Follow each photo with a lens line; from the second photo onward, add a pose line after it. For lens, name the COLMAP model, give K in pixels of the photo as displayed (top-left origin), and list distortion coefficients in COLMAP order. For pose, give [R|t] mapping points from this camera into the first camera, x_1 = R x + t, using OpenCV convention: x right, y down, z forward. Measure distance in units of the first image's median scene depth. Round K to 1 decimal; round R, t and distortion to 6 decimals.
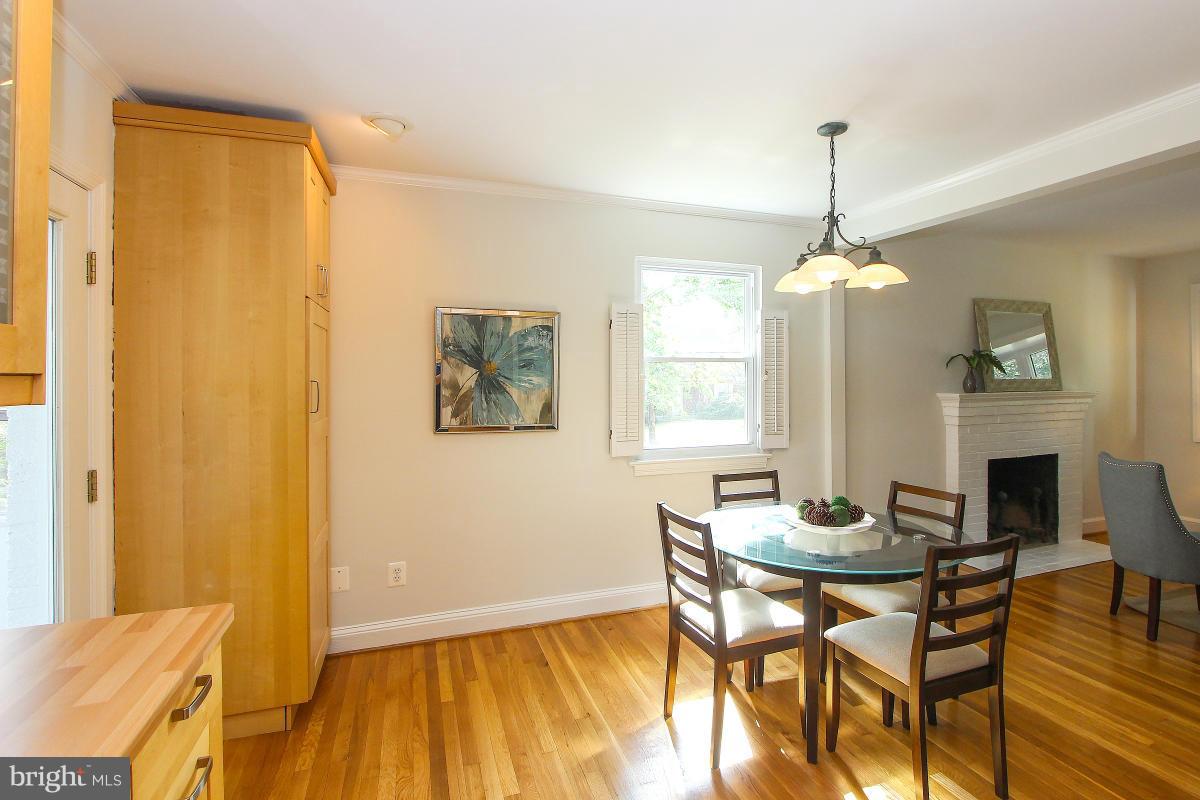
lens RADIAL K [[570.0, 0, 603.2], [0, 570.0, 392.7], [0, 0, 1]] dist [-0.020058, 0.004515]
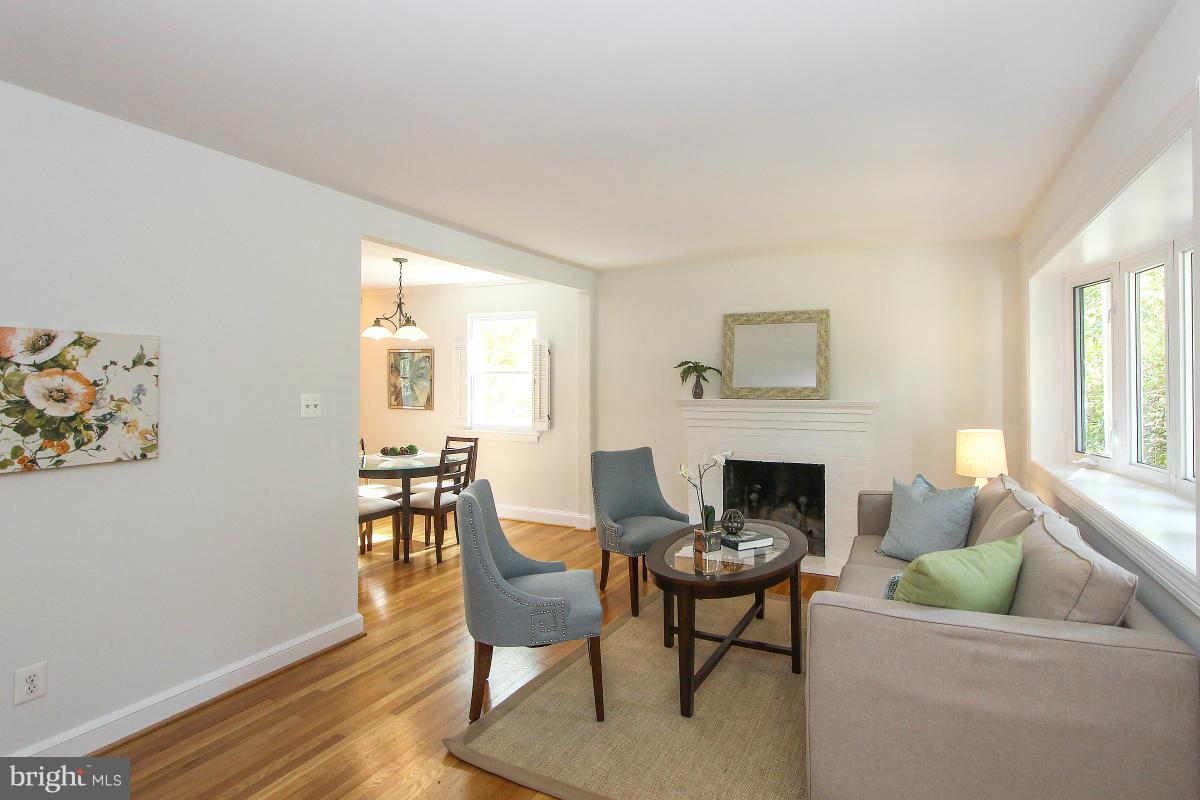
lens RADIAL K [[597.6, 0, 636.3], [0, 597.6, 375.4], [0, 0, 1]] dist [-0.015955, 0.003307]
pose [[0.704969, 0.002063, -0.709235, 1.908653], [-0.019809, 0.999663, -0.016782, -0.032021], [0.708962, 0.025880, 0.704772, 0.064215]]
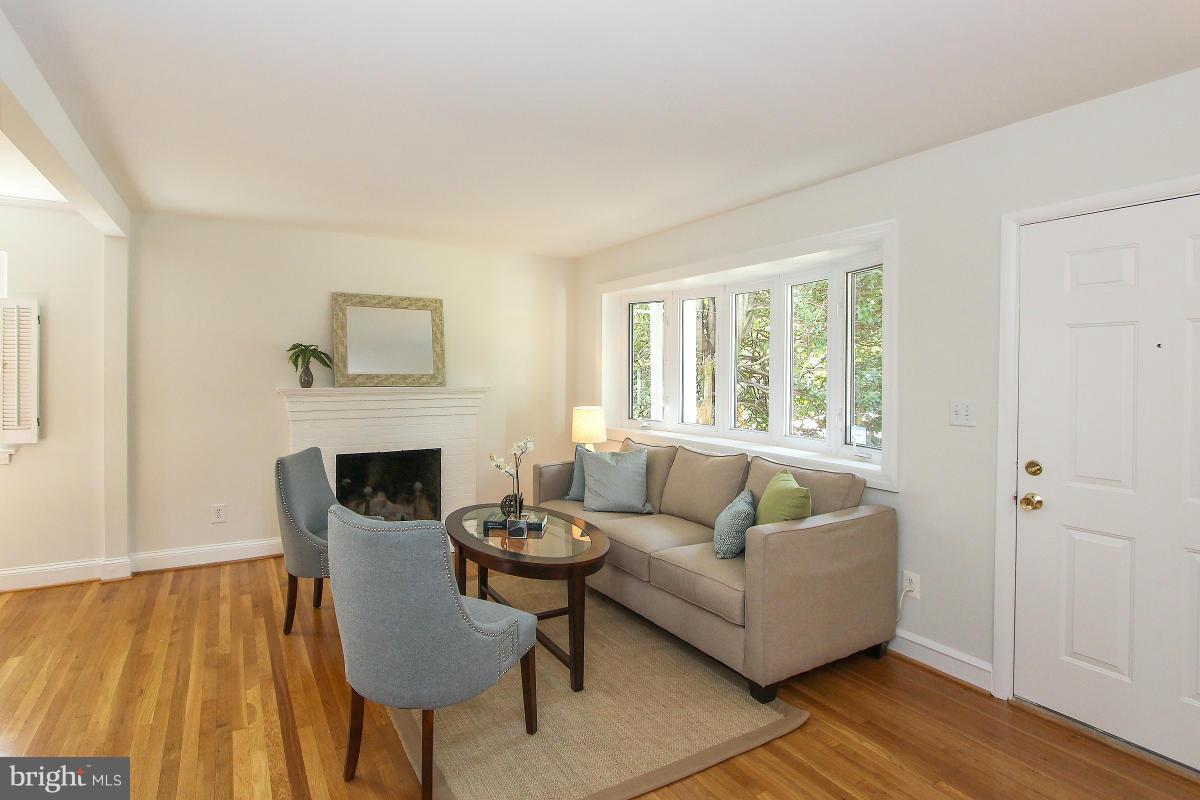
lens RADIAL K [[597.6, 0, 552.0], [0, 597.6, 374.5], [0, 0, 1]] dist [-0.015955, 0.003307]
pose [[0.990787, 0.012919, 0.134810, 1.253553], [-0.011297, 0.999854, -0.012790, -0.018634], [-0.134956, 0.011150, 0.990789, -0.125962]]
